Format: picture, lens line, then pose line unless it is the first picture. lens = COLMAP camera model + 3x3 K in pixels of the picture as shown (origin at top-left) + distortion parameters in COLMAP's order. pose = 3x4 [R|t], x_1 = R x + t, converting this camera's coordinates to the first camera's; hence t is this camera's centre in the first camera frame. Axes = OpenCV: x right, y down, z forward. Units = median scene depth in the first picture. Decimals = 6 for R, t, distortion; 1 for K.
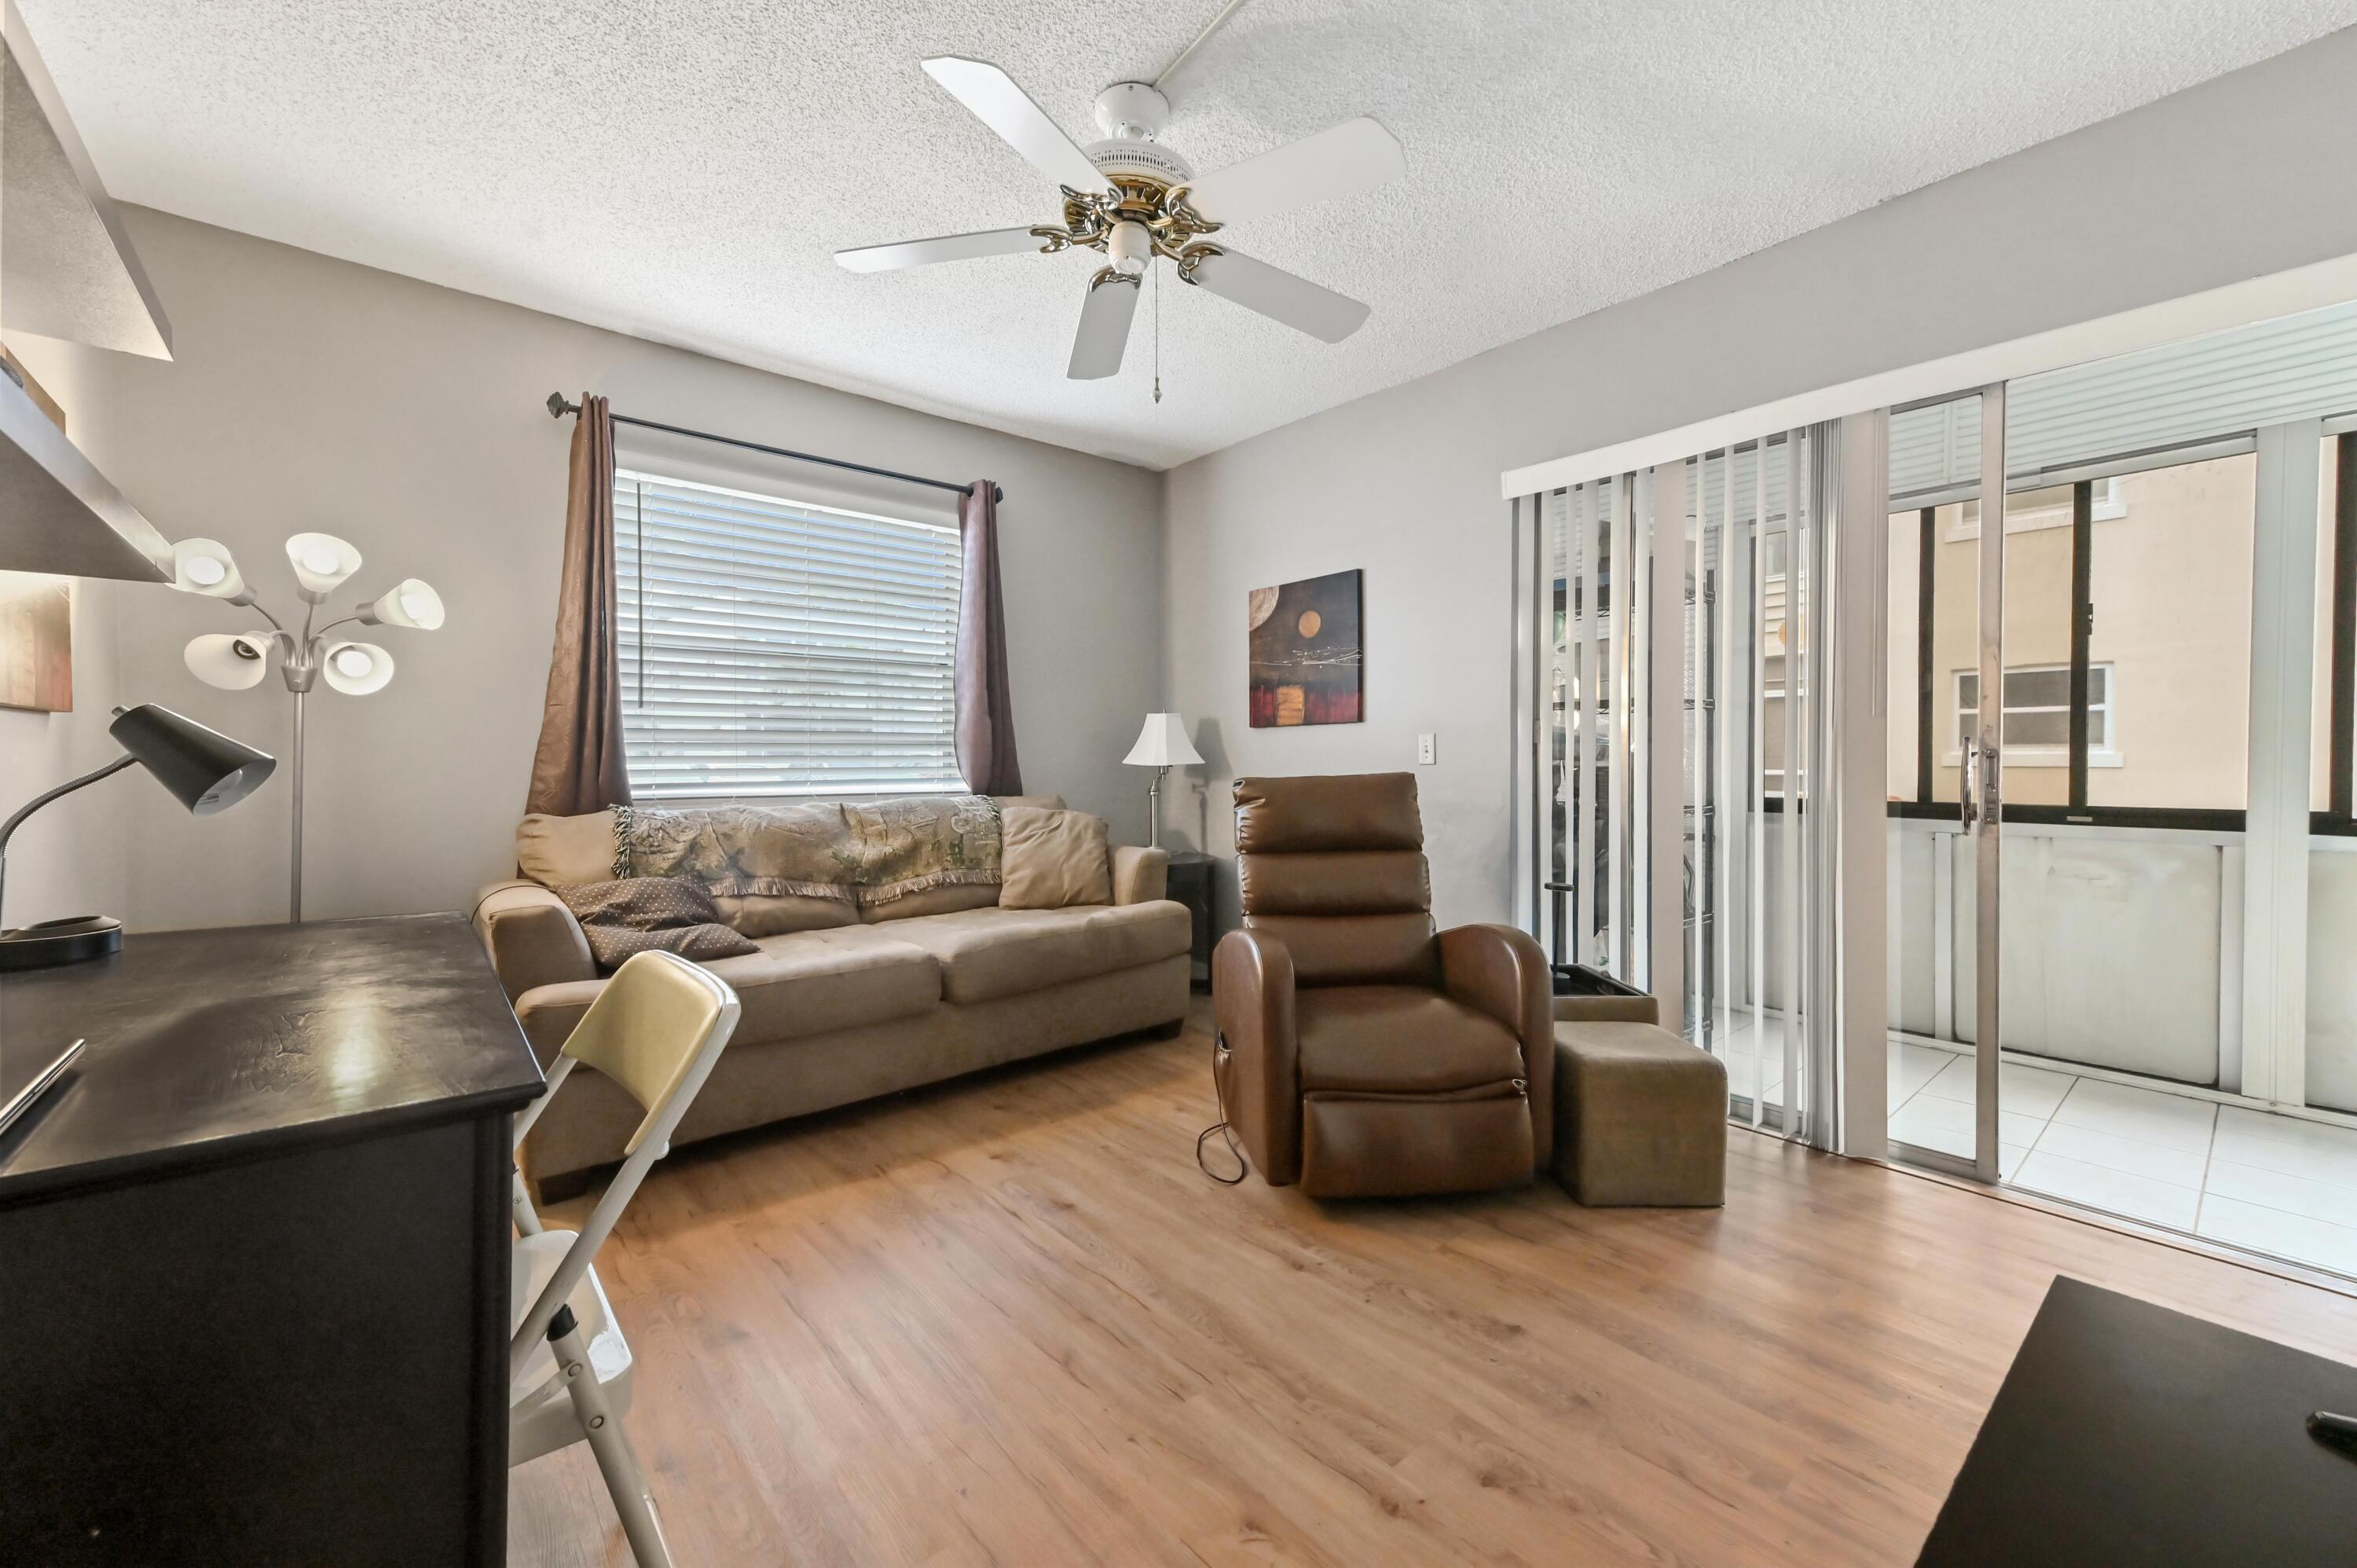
lens RADIAL K [[938.1, 0, 1176.0], [0, 938.1, 768.1], [0, 0, 1]] dist [0.011966, -0.000248]
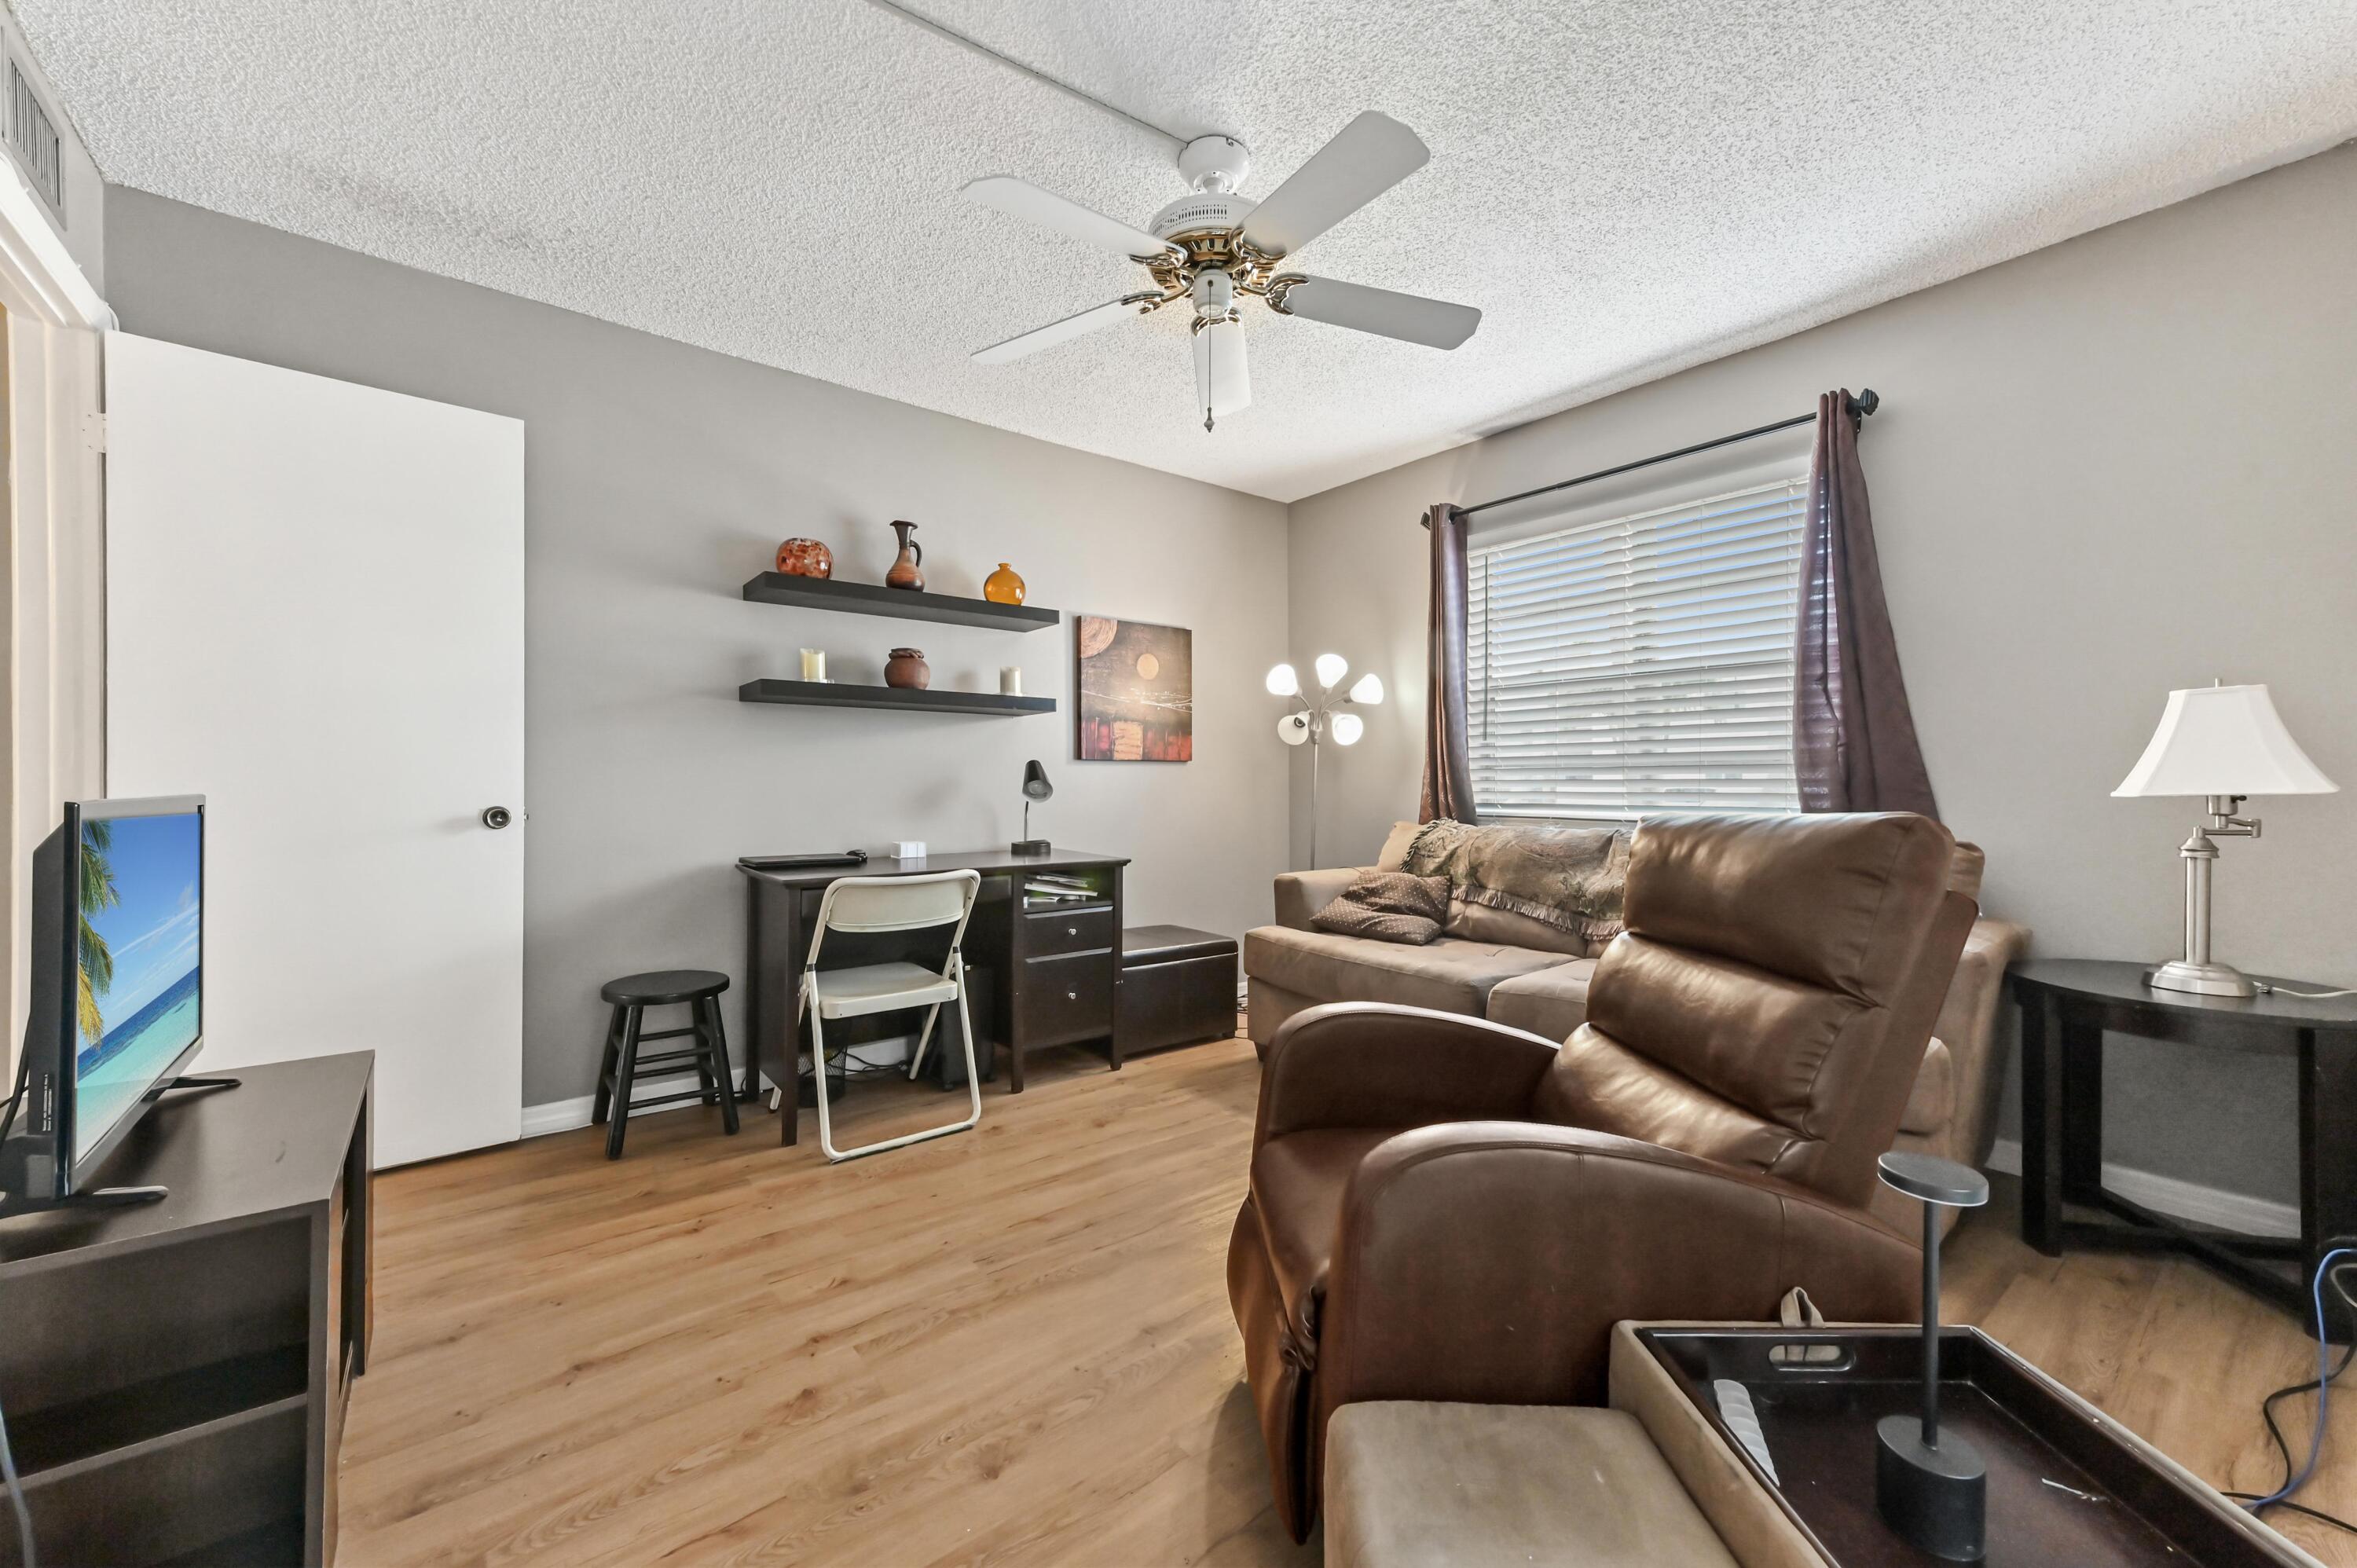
lens RADIAL K [[917.9, 0, 1178.5], [0, 917.9, 784.0], [0, 0, 1]] dist [0.045621, -0.000100]
pose [[-0.033794, 0.012179, -0.999355, 0.793110], [-0.008364, 0.999887, 0.012469, -0.023050], [0.999394, 0.008780, -0.033689, 0.793277]]
